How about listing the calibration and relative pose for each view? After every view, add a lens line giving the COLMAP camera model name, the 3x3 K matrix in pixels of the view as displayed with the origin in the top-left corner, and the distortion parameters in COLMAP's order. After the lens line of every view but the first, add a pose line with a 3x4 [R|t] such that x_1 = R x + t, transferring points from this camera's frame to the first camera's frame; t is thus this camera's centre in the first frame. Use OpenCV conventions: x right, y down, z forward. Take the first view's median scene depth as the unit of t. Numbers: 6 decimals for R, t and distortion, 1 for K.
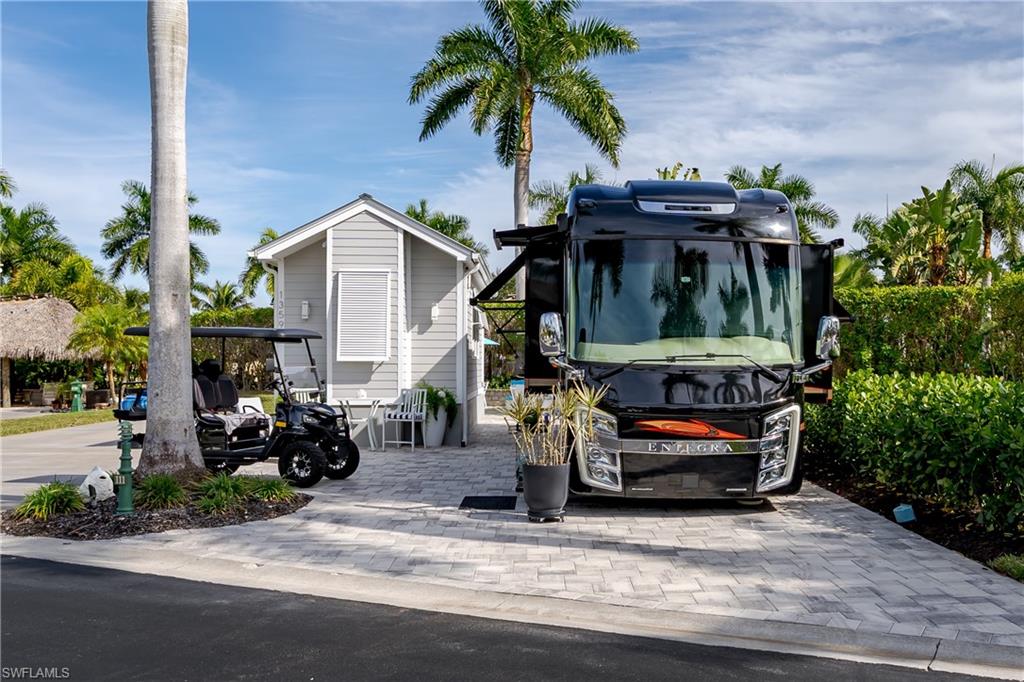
lens RADIAL K [[1003.2, 0, 612.6], [0, 1003.2, 370.8], [0, 0, 1]] dist [0.005711, -0.010831]
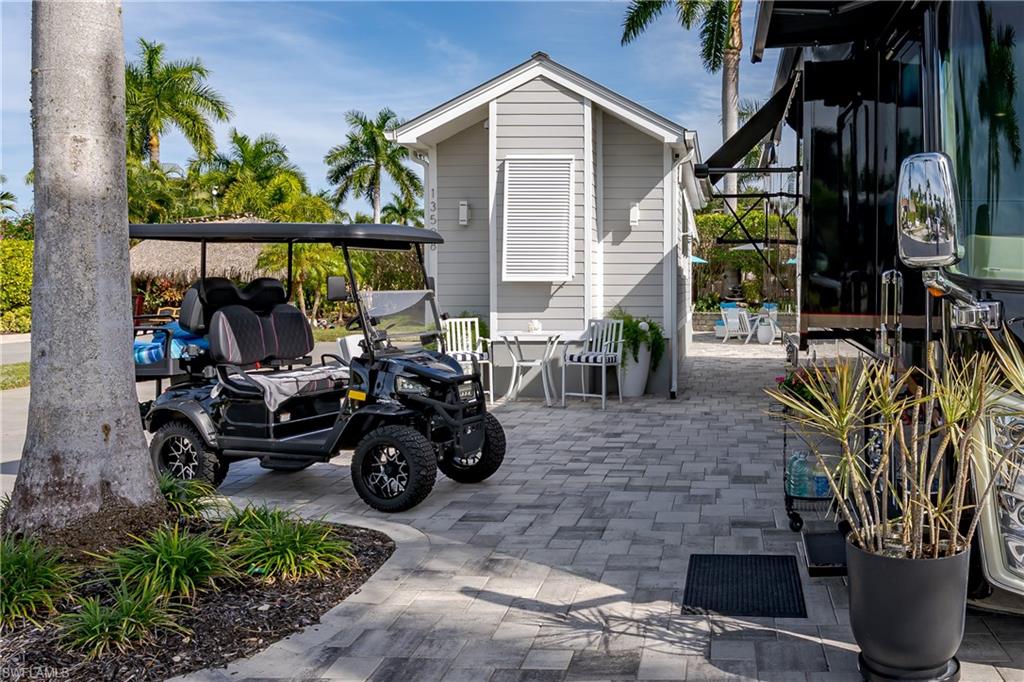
lens RADIAL K [[908.8, 0, 713.5], [0, 908.8, 301.6], [0, 0, 1]] dist [-0.001744, 0.005326]
pose [[0.995765, 0.001283, -0.091926, -0.059087], [-0.000089, 0.999916, 0.012997, -0.003302], [0.091935, -0.012933, 0.995681, 0.347430]]
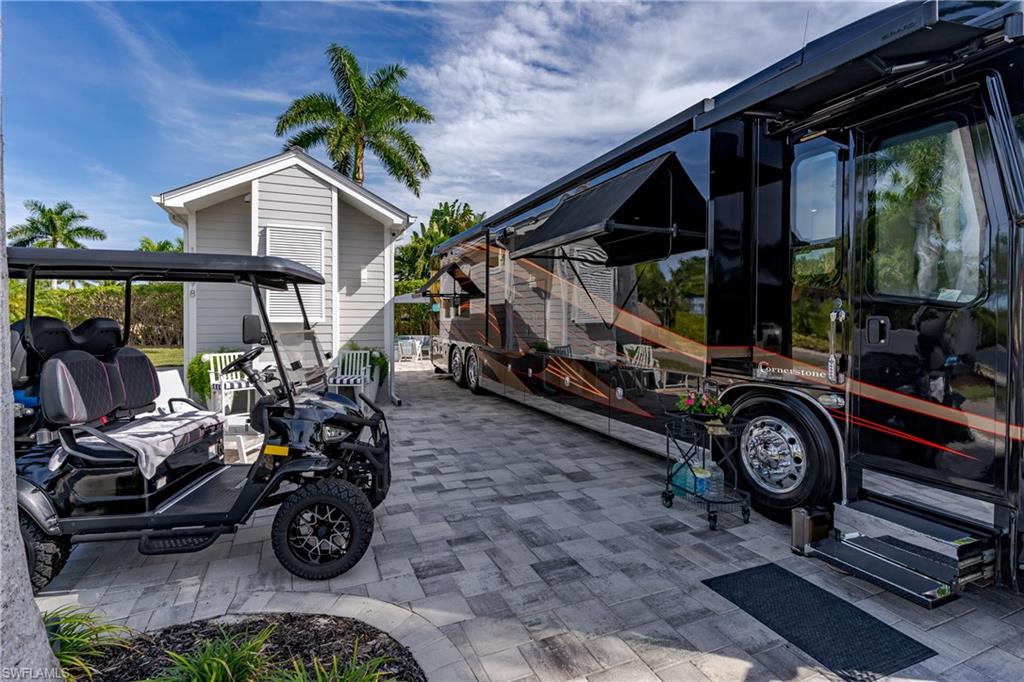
lens RADIAL K [[486.4, 0, 512.1], [0, 486.4, 322.9], [0, 0, 1]] dist [0.001272, 0.000169]
pose [[0.948544, -0.004465, 0.316614, -0.198303], [0.007423, 0.999939, -0.008138, -0.003800], [-0.316558, 0.010069, 0.948520, 0.494776]]
